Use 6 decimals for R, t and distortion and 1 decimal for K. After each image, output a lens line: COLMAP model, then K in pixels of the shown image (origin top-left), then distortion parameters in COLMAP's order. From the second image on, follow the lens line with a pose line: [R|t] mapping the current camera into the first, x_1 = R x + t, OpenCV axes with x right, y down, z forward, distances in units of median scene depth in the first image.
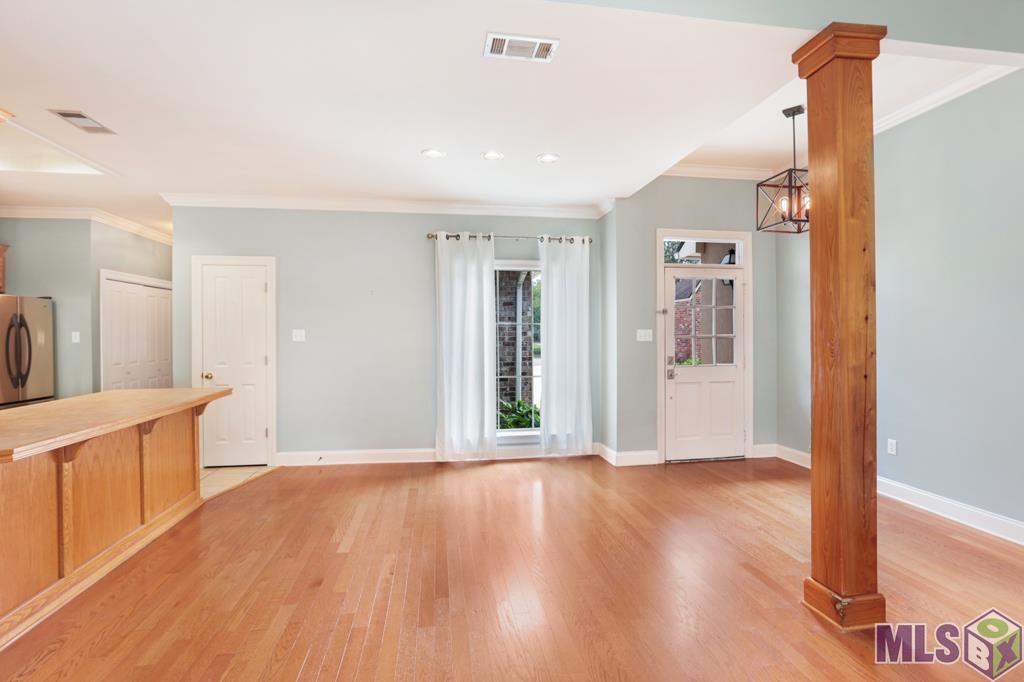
lens RADIAL K [[467.0, 0, 508.9], [0, 467.0, 335.3], [0, 0, 1]] dist [-0.029607, 0.000696]
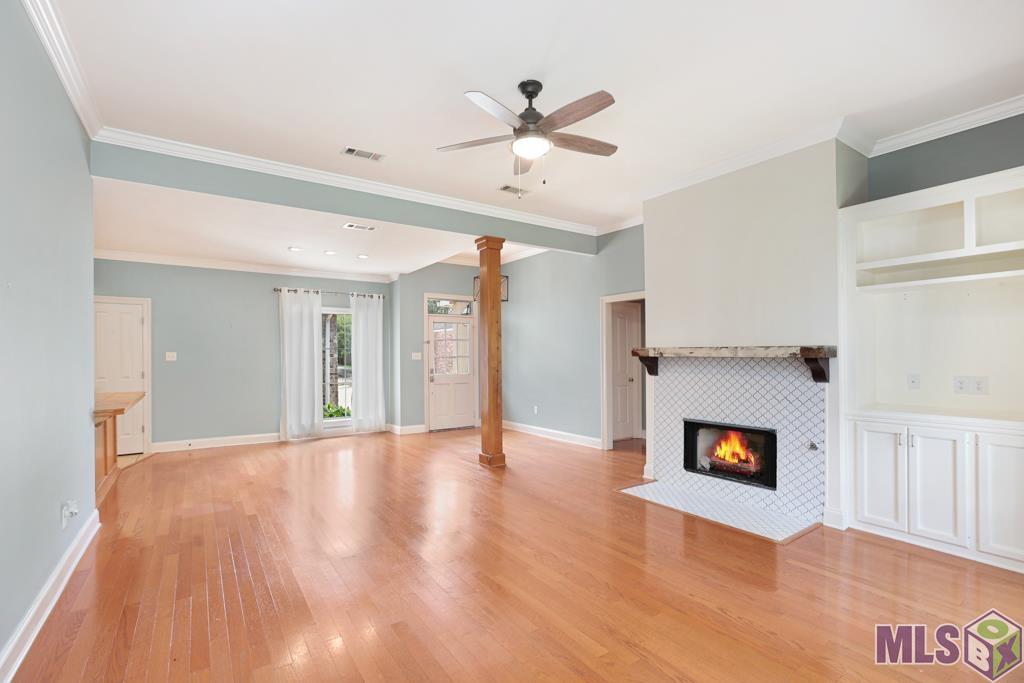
lens RADIAL K [[470.1, 0, 499.6], [0, 470.1, 365.8], [0, 0, 1]] dist [-0.023182, 0.000277]
pose [[0.901376, -0.008996, 0.432943, -0.171642], [0.001745, 0.999852, 0.017143, 0.006458], [-0.433033, -0.014697, 0.901258, -0.651400]]
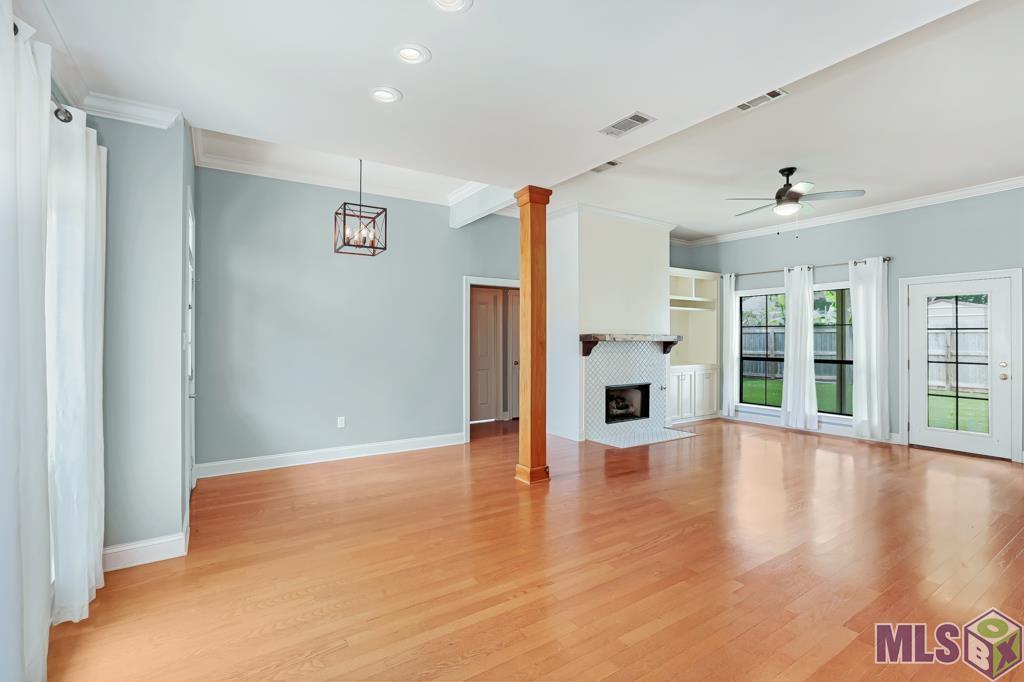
lens RADIAL K [[467.0, 0, 508.9], [0, 467.0, 335.3], [0, 0, 1]] dist [-0.029607, 0.000696]
pose [[-0.433336, 0.011969, 0.901153, -0.482978], [0.003870, 0.999927, -0.011420, 0.003251], [-0.901224, -0.001461, -0.433351, 0.909225]]
